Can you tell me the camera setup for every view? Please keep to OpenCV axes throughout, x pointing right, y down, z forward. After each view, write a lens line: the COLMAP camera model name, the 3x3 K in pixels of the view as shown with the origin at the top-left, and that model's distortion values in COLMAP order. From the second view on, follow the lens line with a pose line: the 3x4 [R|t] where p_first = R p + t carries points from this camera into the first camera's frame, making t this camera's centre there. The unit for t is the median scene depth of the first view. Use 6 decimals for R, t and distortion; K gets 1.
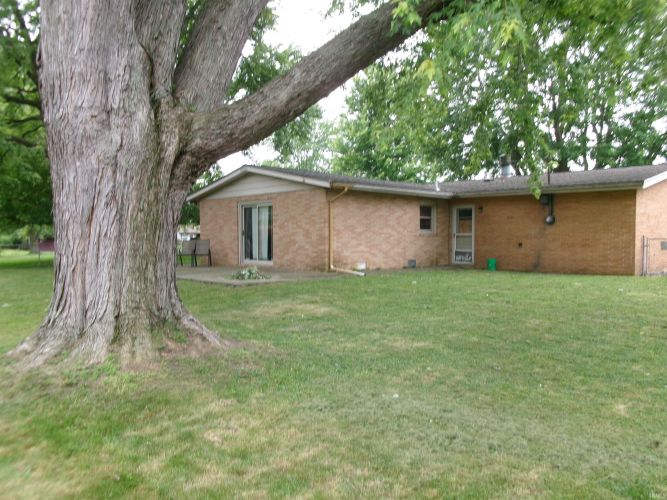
lens RADIAL K [[551.4, 0, 337.2], [0, 551.4, 248.5], [0, 0, 1]] dist [-0.007648, 0.000523]
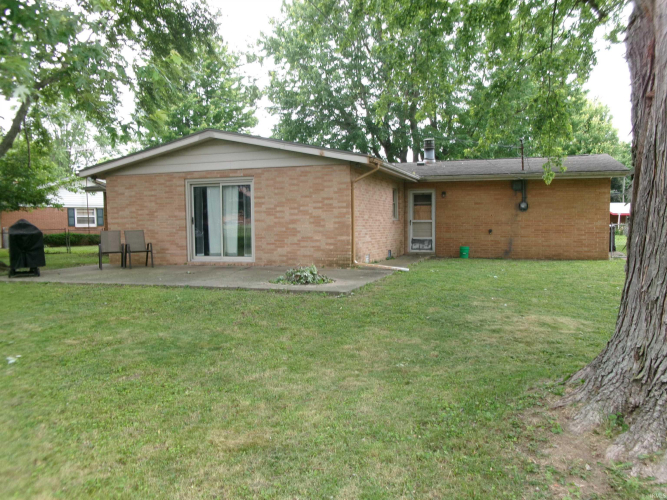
lens RADIAL K [[551.4, 0, 333.0], [0, 551.4, 253.1], [0, 0, 1]] dist [-0.007648, 0.000523]
pose [[0.893969, -0.030589, 0.447083, -0.364375], [0.015635, 0.999189, 0.037102, -0.009093], [-0.447856, -0.026178, 0.893723, 0.258465]]
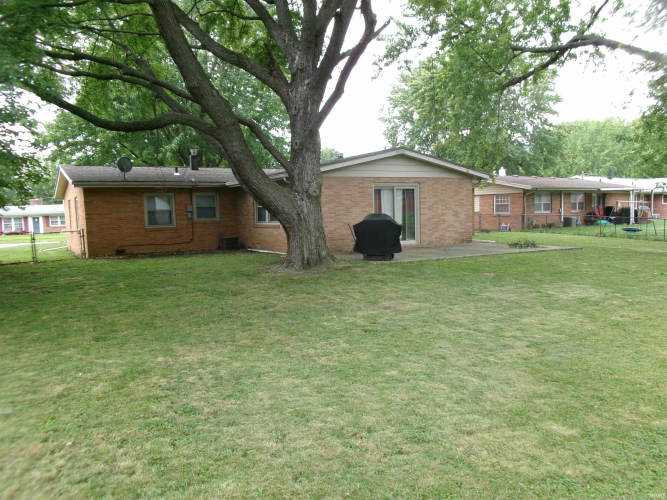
lens RADIAL K [[551.4, 0, 335.6], [0, 551.4, 250.7], [0, 0, 1]] dist [-0.007648, 0.000523]
pose [[0.238139, -0.065897, 0.968993, -1.224350], [0.045142, 0.997368, 0.056733, -0.025045], [-0.970181, 0.030232, 0.240487, 0.900742]]
